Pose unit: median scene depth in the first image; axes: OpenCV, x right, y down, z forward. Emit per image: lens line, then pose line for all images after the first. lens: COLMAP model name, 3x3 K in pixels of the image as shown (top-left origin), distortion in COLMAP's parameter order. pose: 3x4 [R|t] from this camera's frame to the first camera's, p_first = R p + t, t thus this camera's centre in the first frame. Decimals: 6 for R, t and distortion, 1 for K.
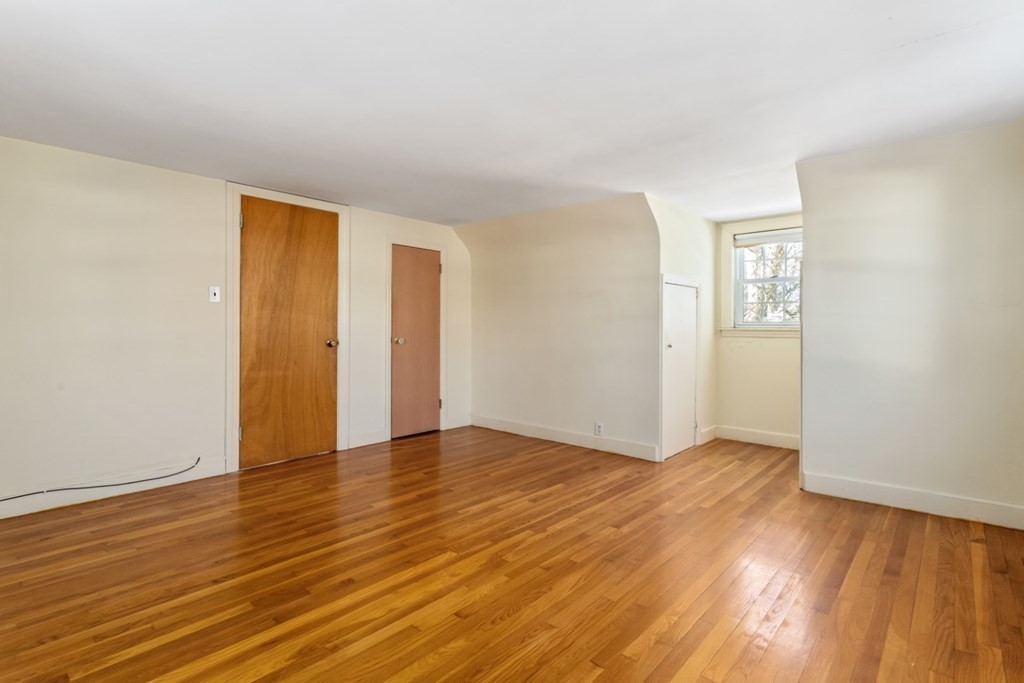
lens RADIAL K [[496.9, 0, 513.1], [0, 496.9, 335.1], [0, 0, 1]] dist [0.003017, 0.001471]
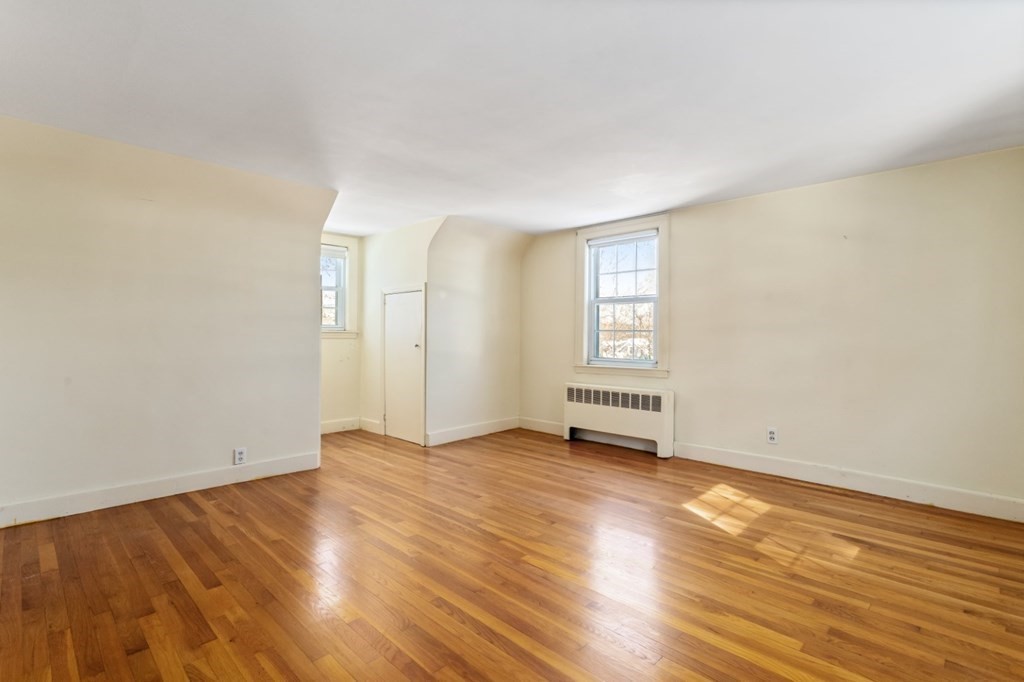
lens RADIAL K [[496.9, 0, 512.9], [0, 496.9, 330.1], [0, 0, 1]] dist [0.003017, 0.001471]
pose [[0.057455, -0.000464, 0.998348, -0.958499], [0.008269, 0.999966, -0.000011, -0.015126], [-0.998314, 0.008256, 0.057456, 0.823342]]
